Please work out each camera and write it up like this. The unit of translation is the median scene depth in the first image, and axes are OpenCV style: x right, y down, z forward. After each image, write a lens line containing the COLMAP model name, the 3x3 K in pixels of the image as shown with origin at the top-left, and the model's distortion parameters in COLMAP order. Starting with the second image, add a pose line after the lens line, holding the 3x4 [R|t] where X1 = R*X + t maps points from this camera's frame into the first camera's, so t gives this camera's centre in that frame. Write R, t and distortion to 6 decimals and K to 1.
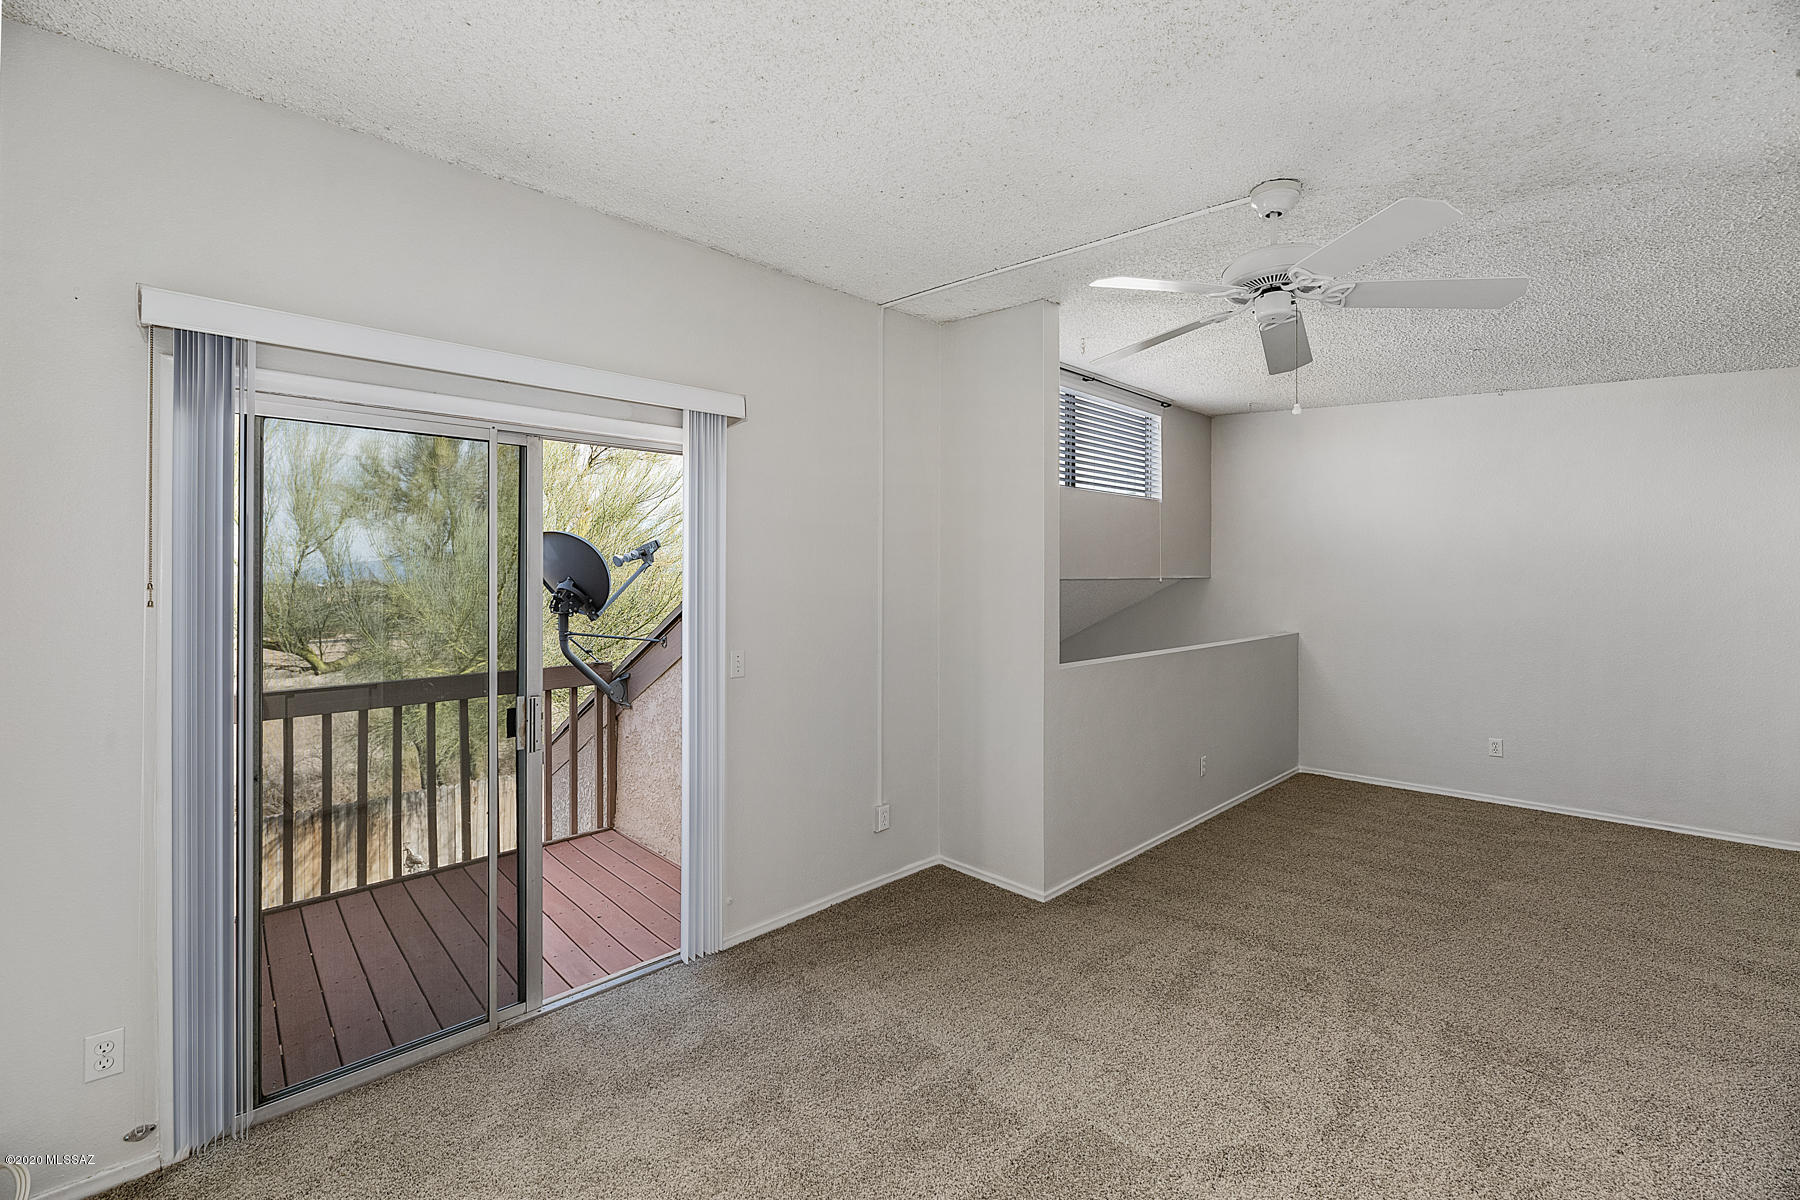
lens RADIAL K [[731.6, 0, 900.0], [0, 731.6, 600.0], [0, 0, 1]] dist [-0.000265, -0.000413]
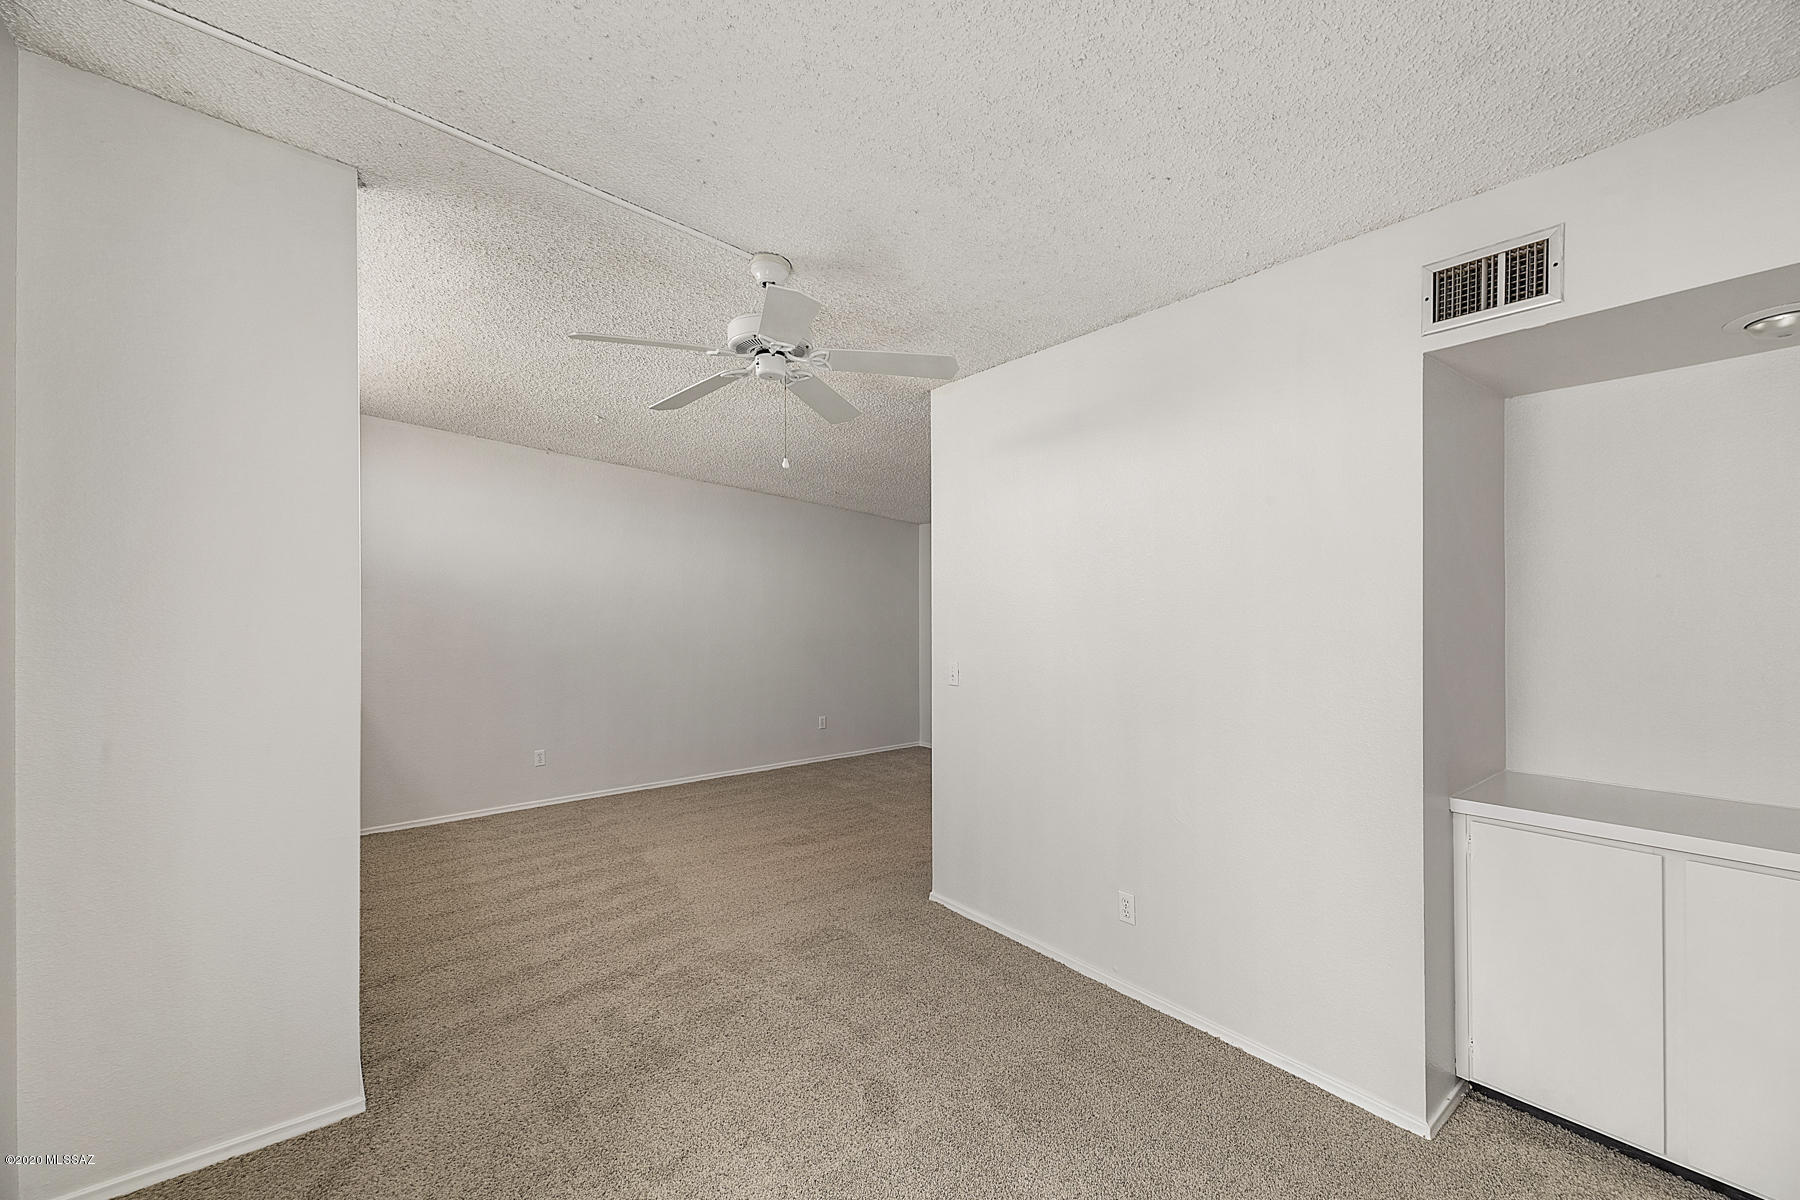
lens RADIAL K [[731.6, 0, 900.0], [0, 731.6, 600.0], [0, 0, 1]] dist [-0.000265, -0.000413]
pose [[0.086102, 0.023129, 0.996018, -0.400465], [0.026056, 0.999336, -0.025458, -0.002751], [-0.995946, 0.028144, 0.085442, 0.461315]]
